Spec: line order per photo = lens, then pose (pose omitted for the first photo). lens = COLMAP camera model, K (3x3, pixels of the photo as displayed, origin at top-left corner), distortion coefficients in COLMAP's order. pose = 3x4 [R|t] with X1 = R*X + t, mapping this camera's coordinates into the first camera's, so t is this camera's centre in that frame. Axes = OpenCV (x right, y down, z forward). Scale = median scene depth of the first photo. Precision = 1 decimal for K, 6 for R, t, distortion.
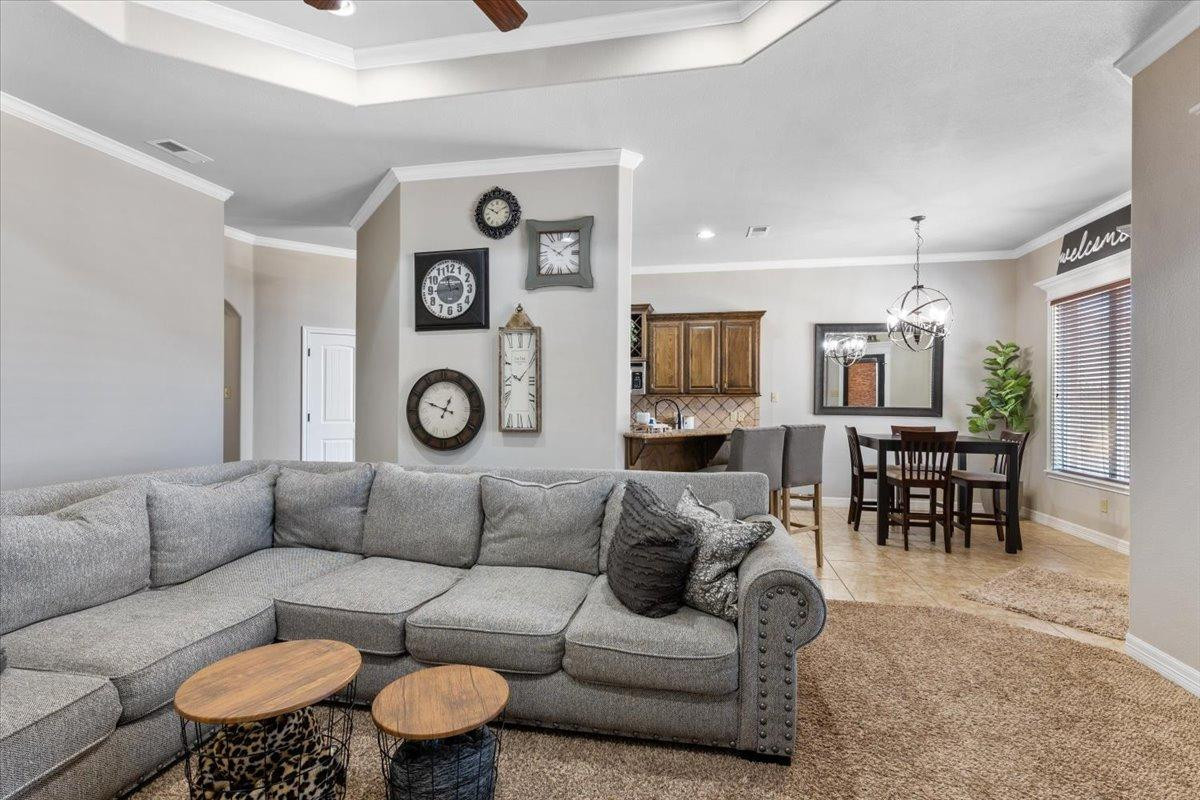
lens RADIAL K [[559.7, 0, 604.5], [0, 559.7, 401.7], [0, 0, 1]] dist [0.001369, -0.000428]
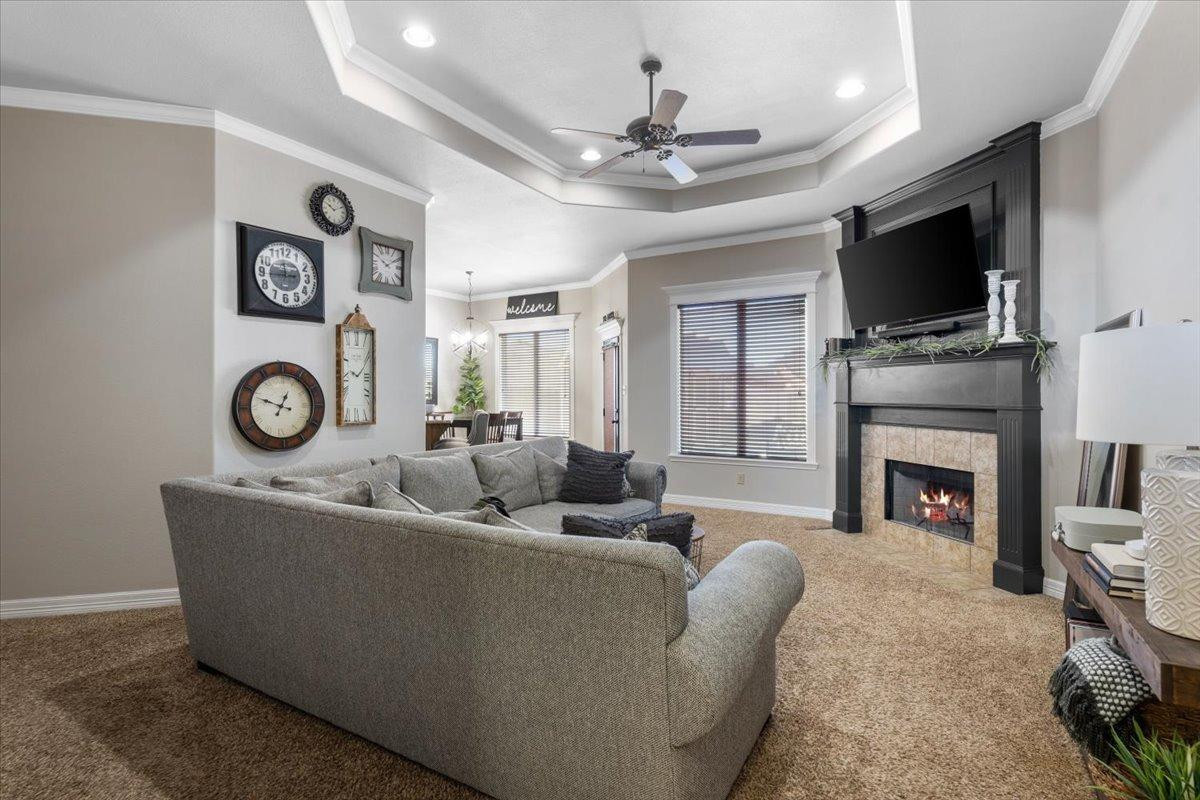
lens RADIAL K [[559.7, 0, 594.3], [0, 559.7, 394.5], [0, 0, 1]] dist [0.001369, -0.000428]
pose [[0.355055, -0.005422, 0.934830, -0.962929], [0.002605, 0.999985, 0.004810, -0.008064], [-0.934842, 0.000728, 0.355064, 0.200565]]
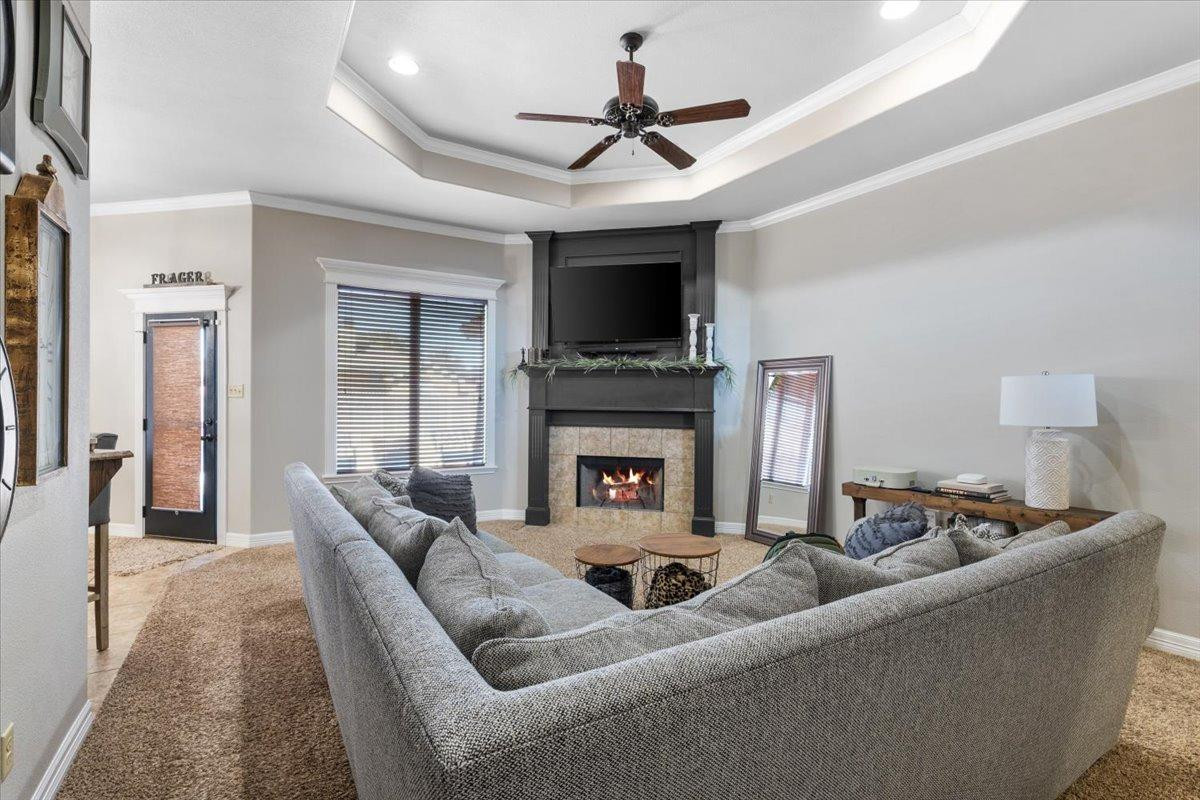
lens RADIAL K [[559.7, 0, 588.4], [0, 559.7, 401.2], [0, 0, 1]] dist [0.001369, -0.000428]
pose [[-0.659165, -0.015326, 0.751842, -0.690687], [-0.011074, 0.999882, 0.010673, -0.014401], [-0.751917, -0.001291, -0.659257, 0.964241]]
